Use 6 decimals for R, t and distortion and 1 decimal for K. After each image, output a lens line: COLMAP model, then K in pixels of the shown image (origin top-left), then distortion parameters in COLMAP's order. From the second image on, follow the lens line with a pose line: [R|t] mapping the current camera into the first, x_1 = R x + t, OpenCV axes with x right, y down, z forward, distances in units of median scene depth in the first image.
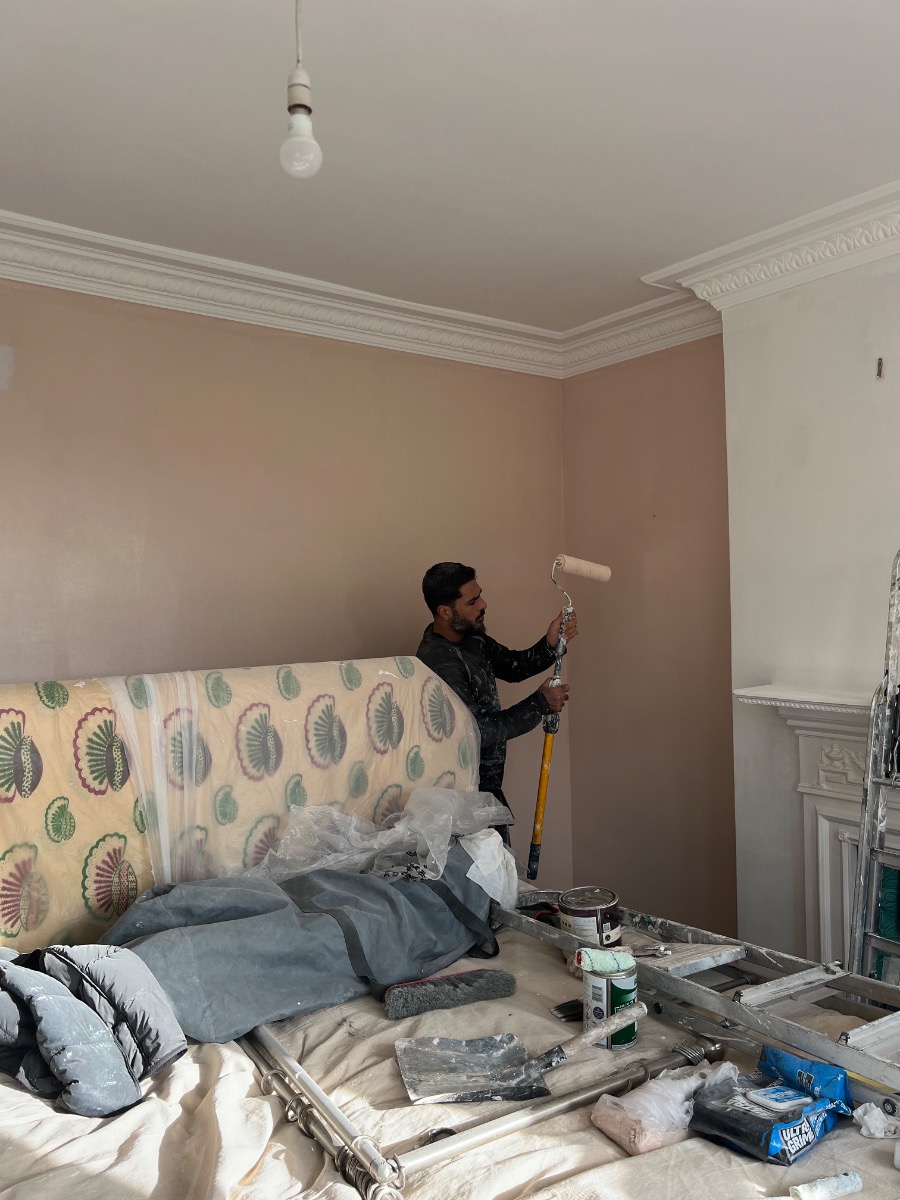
lens RADIAL K [[890.4, 0, 445.1], [0, 890.4, 589.4], [0, 0, 1]] dist [0.040873, -0.046205]
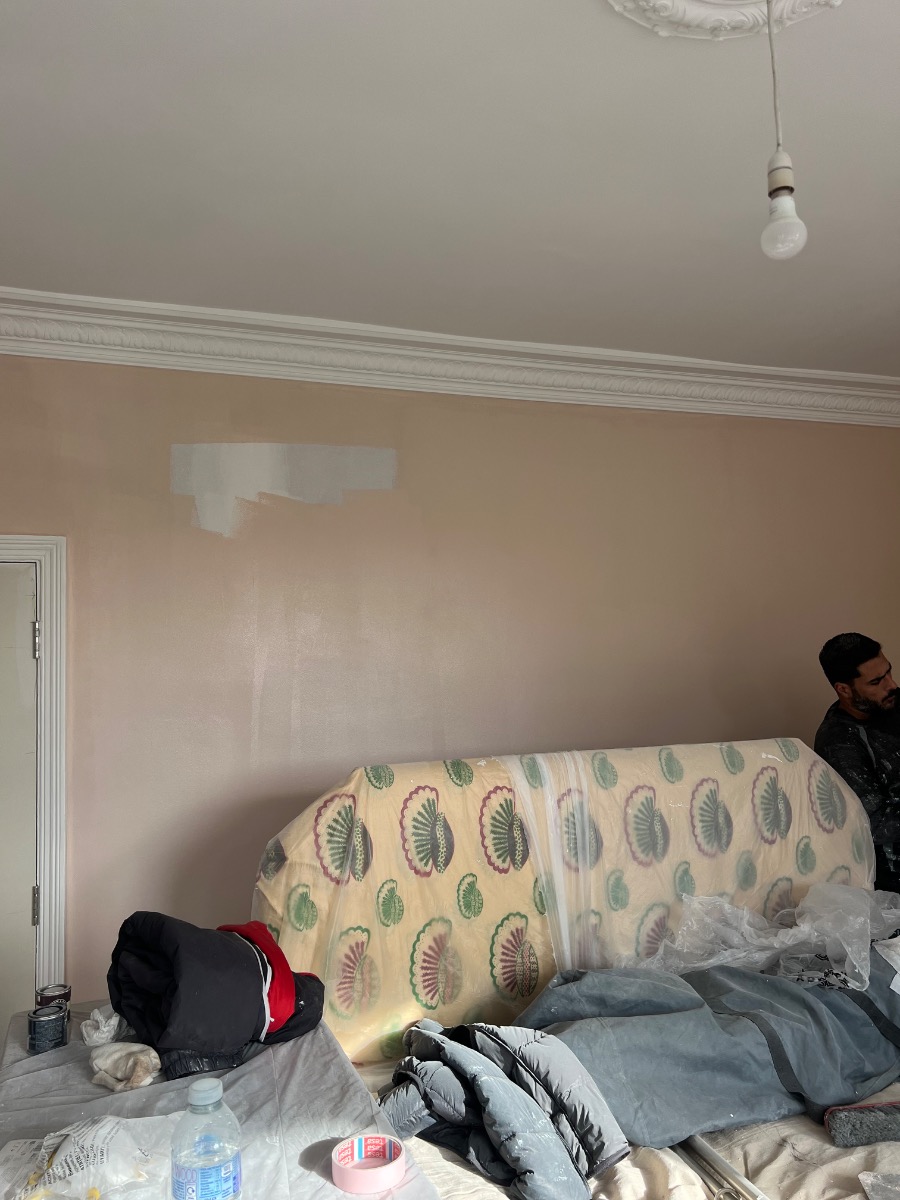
lens RADIAL K [[890.4, 0, 456.1], [0, 890.4, 599.0], [0, 0, 1]] dist [0.040873, -0.046205]
pose [[0.957895, -0.033310, -0.285179, -0.135021], [0.013817, 0.997445, -0.070095, -0.012544], [0.286786, 0.063203, 0.955908, -0.011977]]
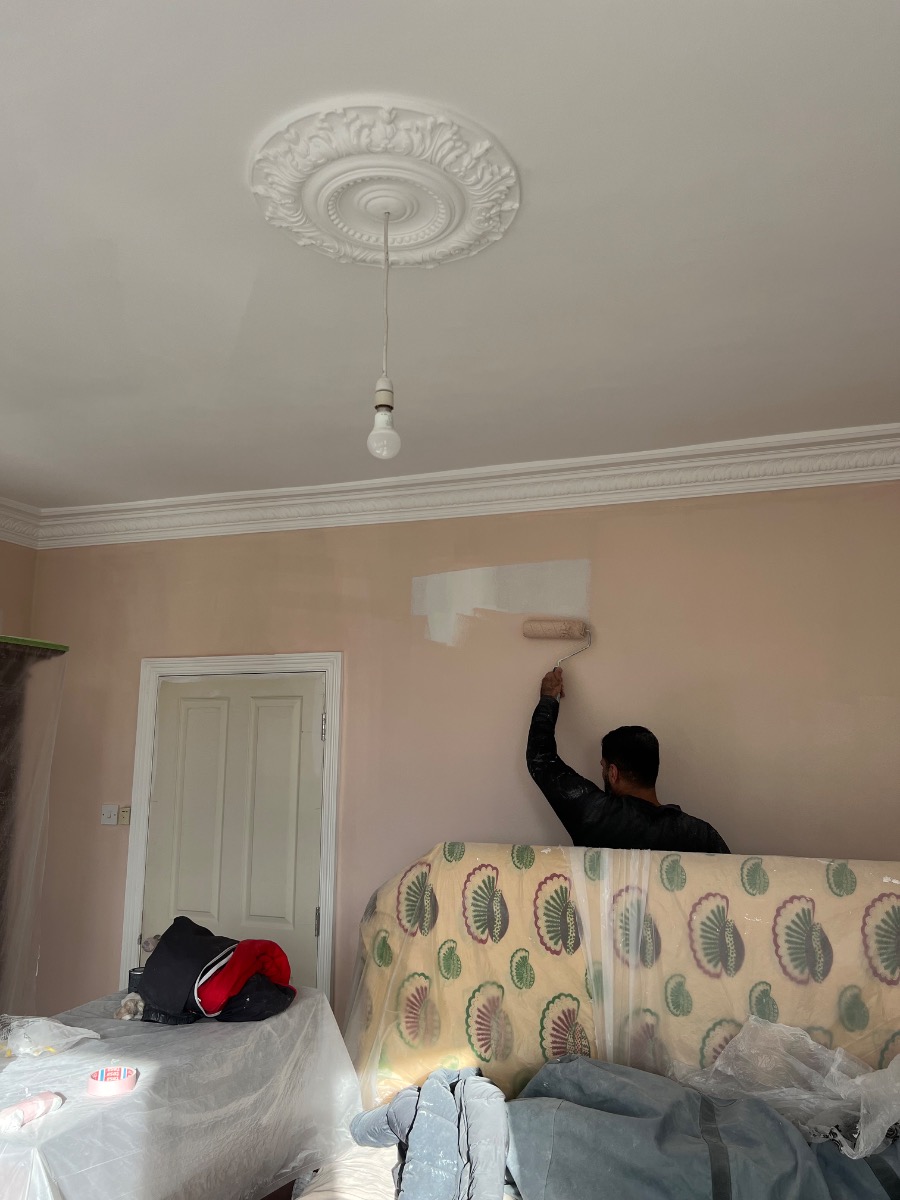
lens RADIAL K [[890.4, 0, 447.8], [0, 890.4, 604.2], [0, 0, 1]] dist [0.040873, -0.046205]
pose [[0.555007, -0.110505, -0.824473, 0.516532], [-0.011226, 0.990052, -0.140255, -0.047275], [0.831770, 0.087098, 0.548245, 0.231873]]
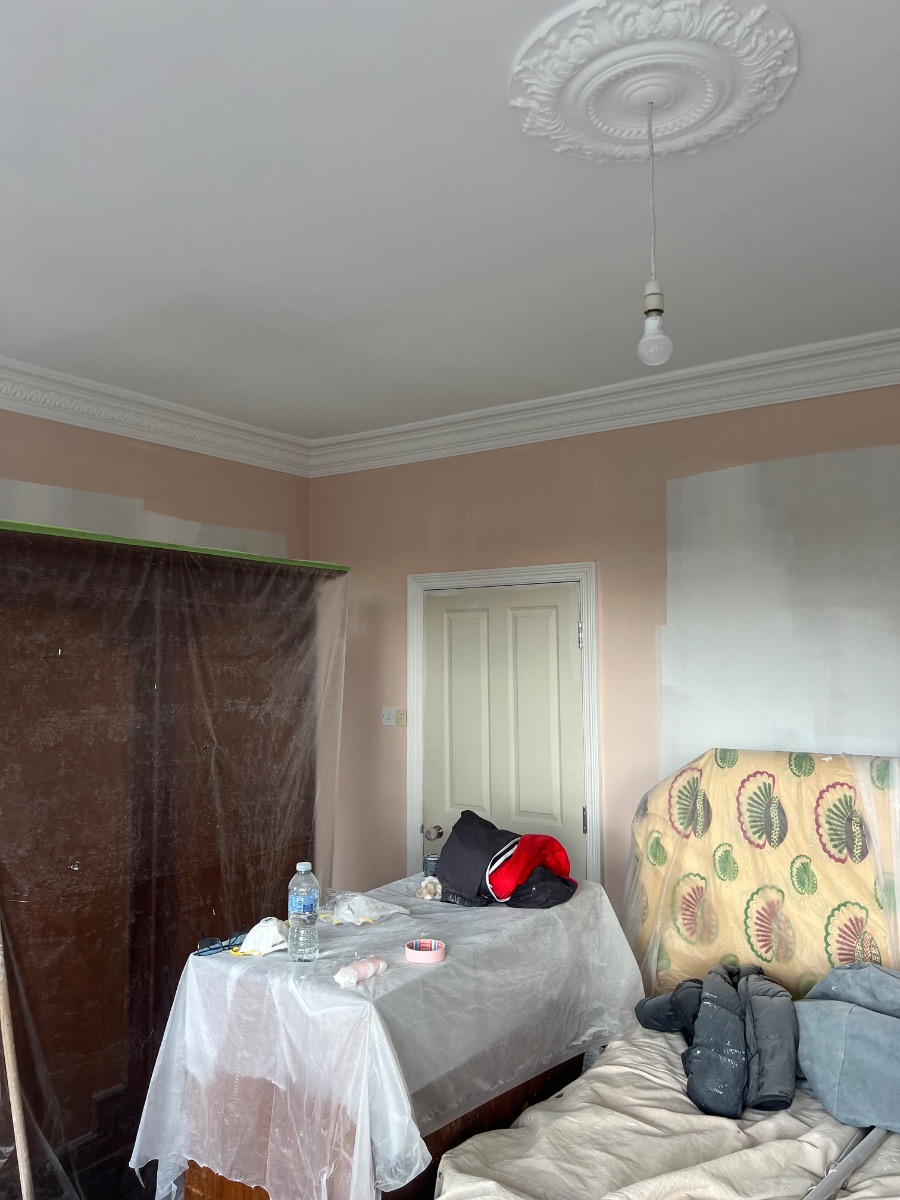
lens RADIAL K [[890.4, 0, 447.9], [0, 890.4, 599.9], [0, 0, 1]] dist [0.040873, -0.046205]
pose [[0.314163, -0.041204, -0.948475, 0.519232], [0.008447, 0.999140, -0.040607, -0.051588], [0.949332, 0.004745, 0.314240, 0.197264]]
